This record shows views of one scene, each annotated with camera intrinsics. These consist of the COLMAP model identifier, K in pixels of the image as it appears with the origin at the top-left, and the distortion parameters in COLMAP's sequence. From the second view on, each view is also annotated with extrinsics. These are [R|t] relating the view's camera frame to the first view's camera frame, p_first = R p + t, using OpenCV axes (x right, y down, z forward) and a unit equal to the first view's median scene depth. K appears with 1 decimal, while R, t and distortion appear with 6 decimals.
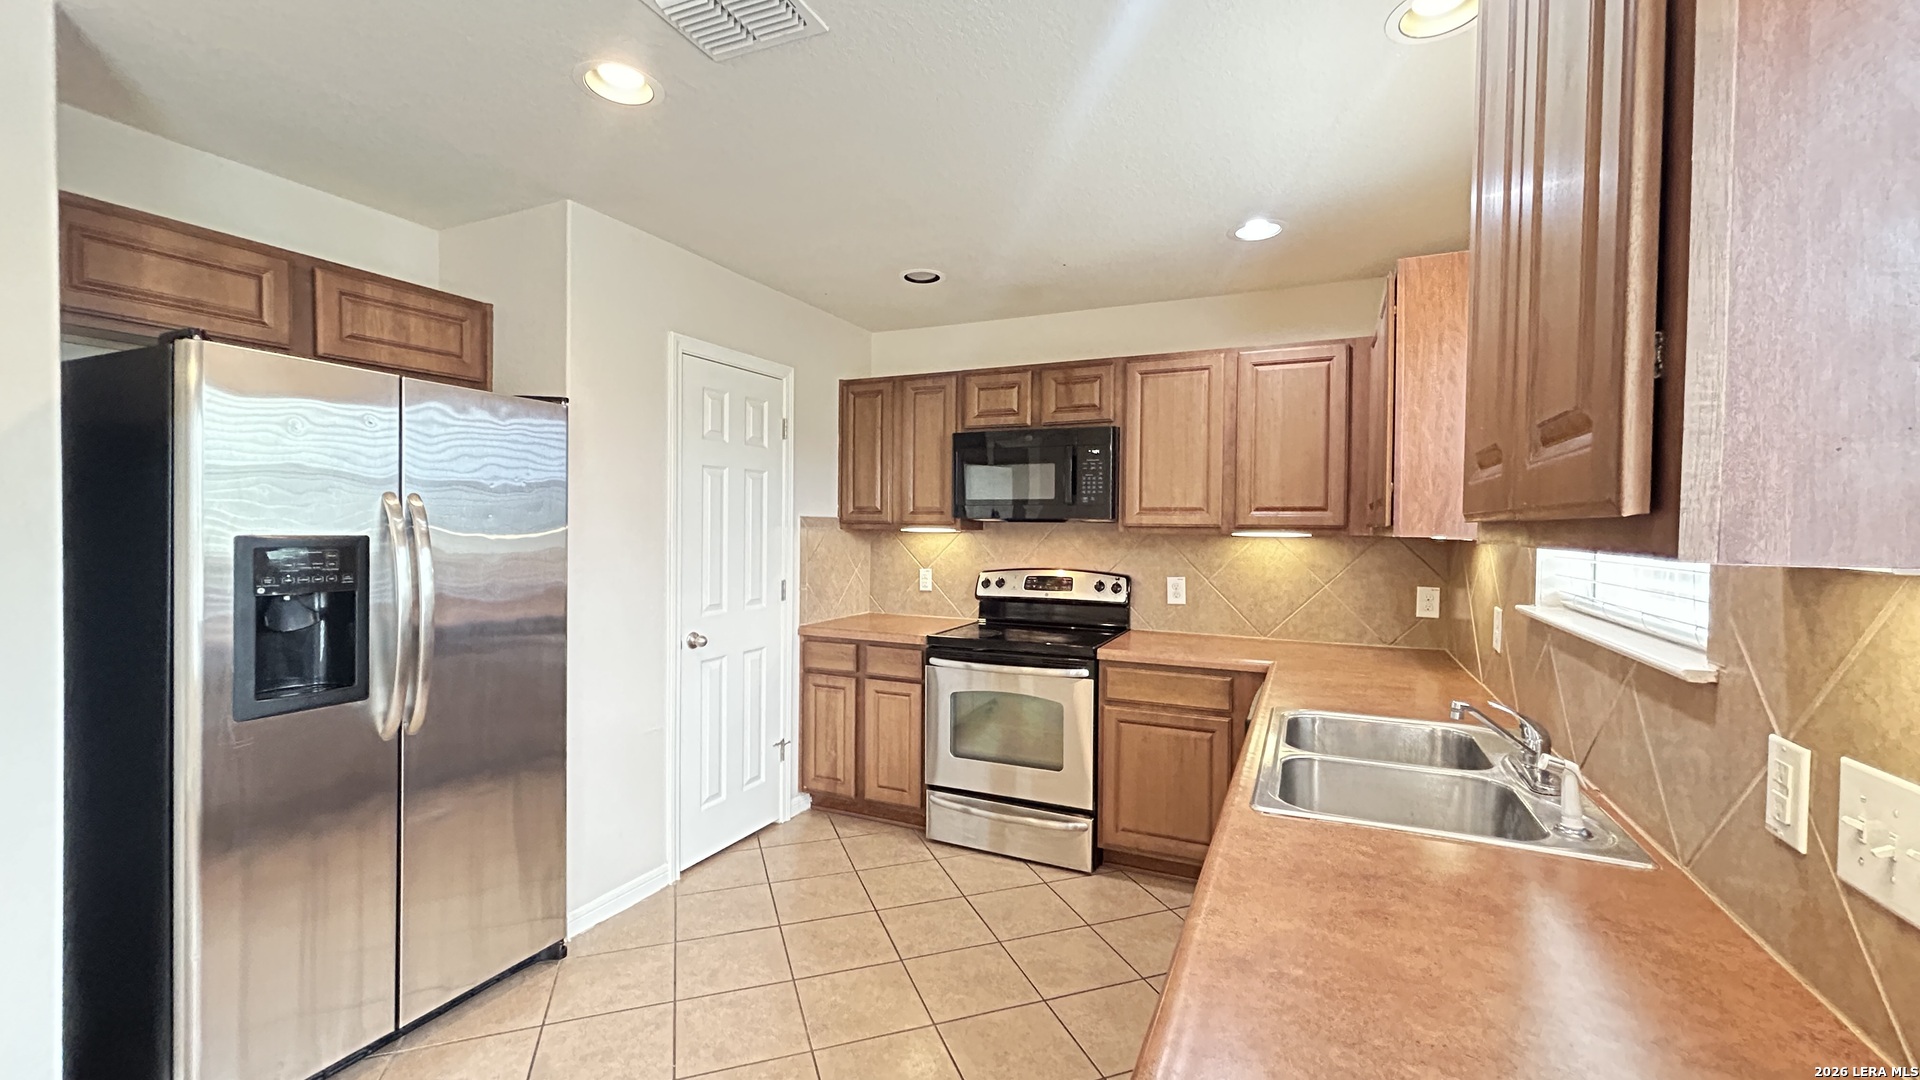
lens RADIAL K [[778.1, 0, 956.9], [0, 778.1, 543.1], [0, 0, 1]] dist [0.008841, 0.002560]
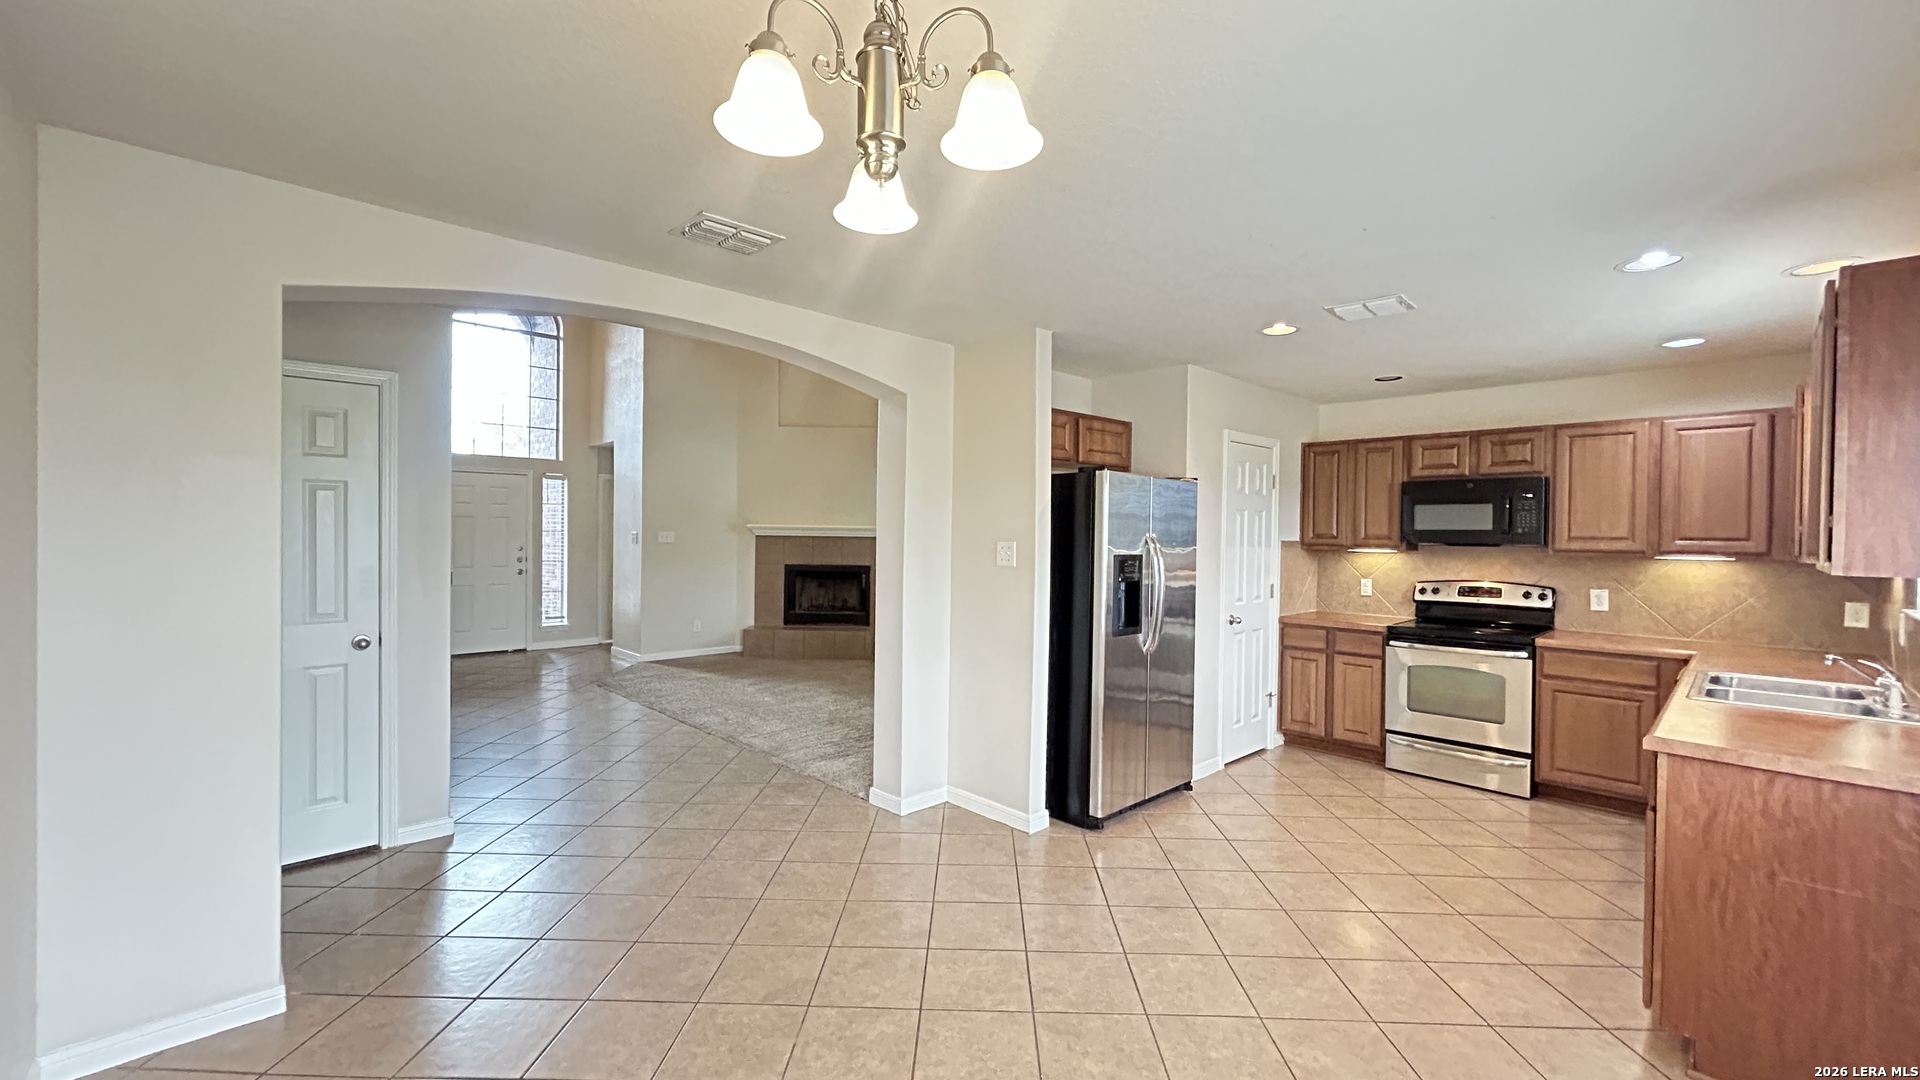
lens RADIAL K [[778.1, 0, 969.9], [0, 778.1, 544.1], [0, 0, 1]] dist [0.008841, 0.002560]
pose [[0.937998, 0.007502, -0.346560, -0.263427], [-0.012807, 0.999833, -0.013019, -0.001940], [0.346404, 0.016650, 0.937938, -0.618754]]
